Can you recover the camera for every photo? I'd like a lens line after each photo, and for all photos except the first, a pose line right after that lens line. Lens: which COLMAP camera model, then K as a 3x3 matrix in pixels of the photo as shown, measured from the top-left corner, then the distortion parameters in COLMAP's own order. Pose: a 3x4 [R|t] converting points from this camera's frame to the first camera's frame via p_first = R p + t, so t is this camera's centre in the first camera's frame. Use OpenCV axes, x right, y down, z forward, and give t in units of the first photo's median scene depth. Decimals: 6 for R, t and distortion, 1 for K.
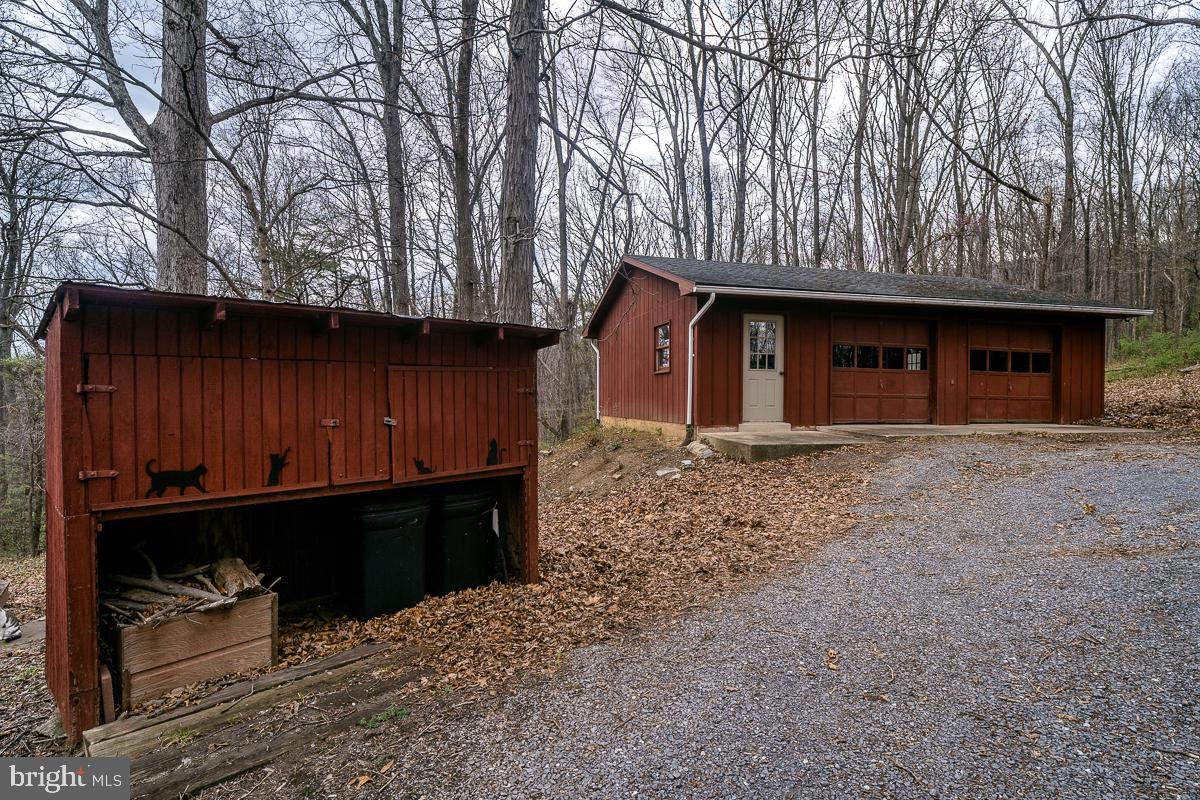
lens RADIAL K [[620.7, 0, 597.8], [0, 620.7, 403.3], [0, 0, 1]] dist [-0.003433, -0.000448]
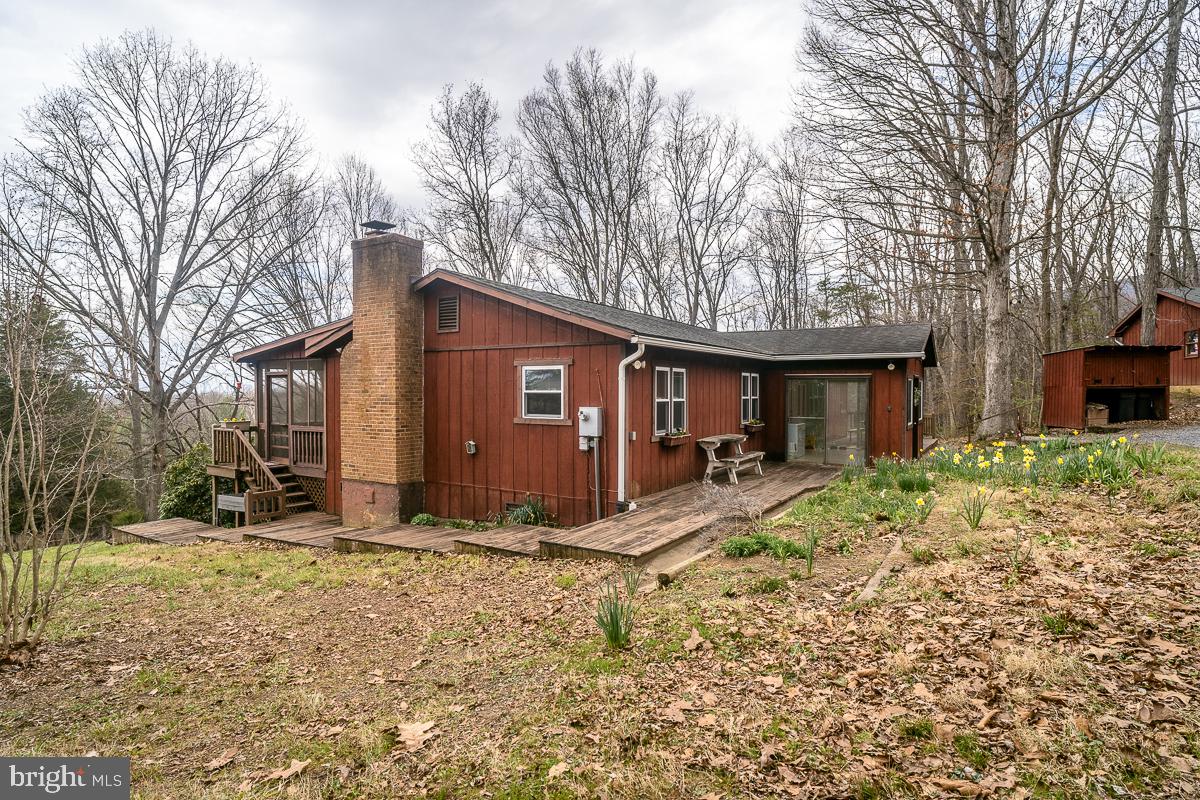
lens RADIAL K [[617.1, 0, 600.0], [0, 617.1, 400.0], [0, 0, 1]] dist [-0.001520, -0.000855]
pose [[0.833008, 0.003041, -0.553253, -0.370650], [-0.000492, 0.999989, 0.004755, 0.073530], [0.553261, -0.003689, 0.833000, -1.587855]]
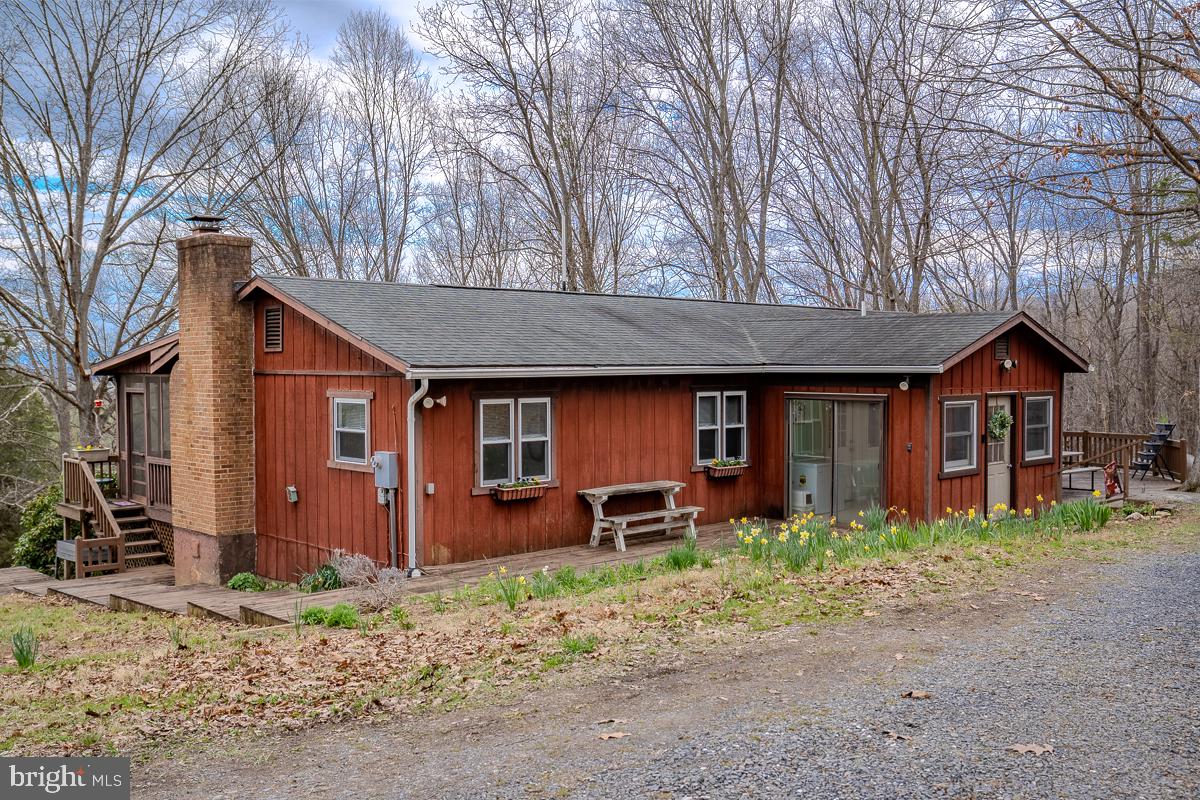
lens RADIAL K [[1118.1, 0, 600.0], [0, 1118.1, 400.0], [0, 0, 1]] dist [-0.063974, 0.187466]
pose [[0.667996, 0.015582, -0.744002, 0.218709], [0.002307, 0.999733, 0.023009, 0.003348], [0.744161, -0.017086, 0.667782, -1.552029]]
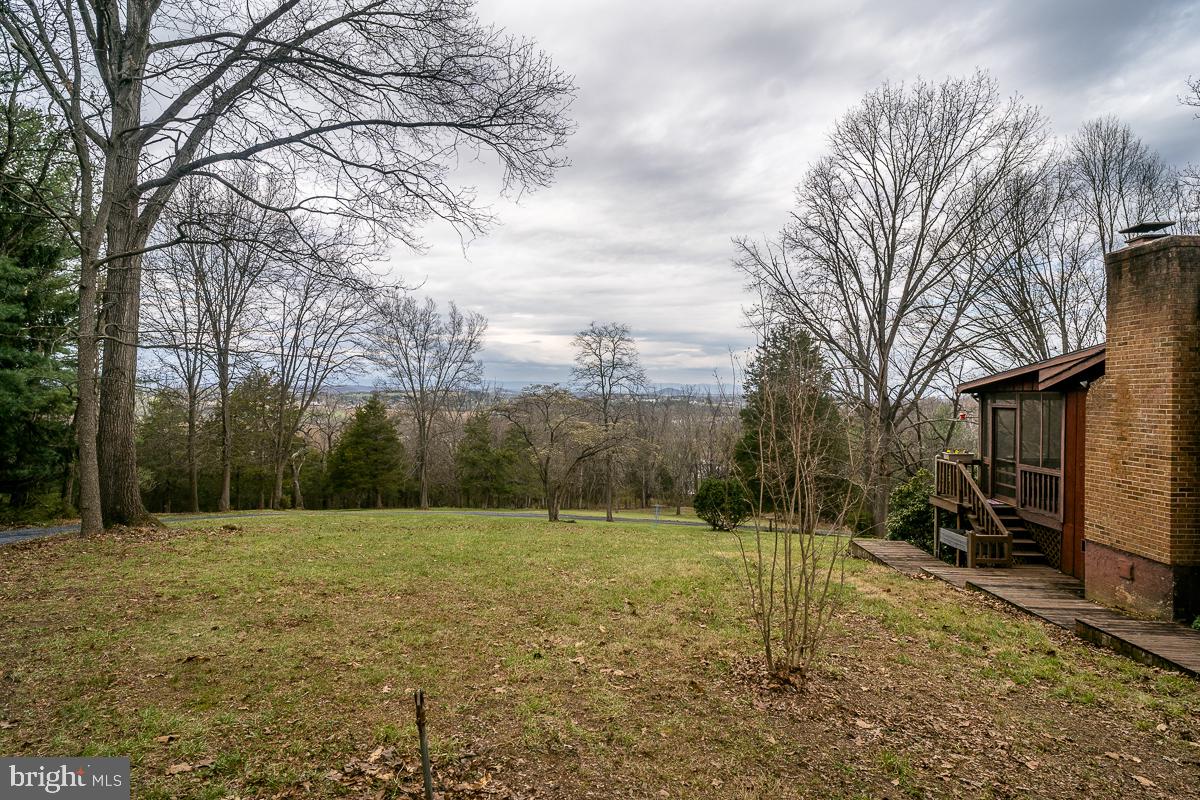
lens RADIAL K [[620.7, 0, 597.8], [0, 620.7, 403.3], [0, 0, 1]] dist [-0.003433, -0.000448]
pose [[-0.068310, 0.009249, -0.997621, -0.388854], [-0.012864, 0.999866, 0.010150, 0.020479], [0.997581, 0.013527, -0.068182, -1.592922]]
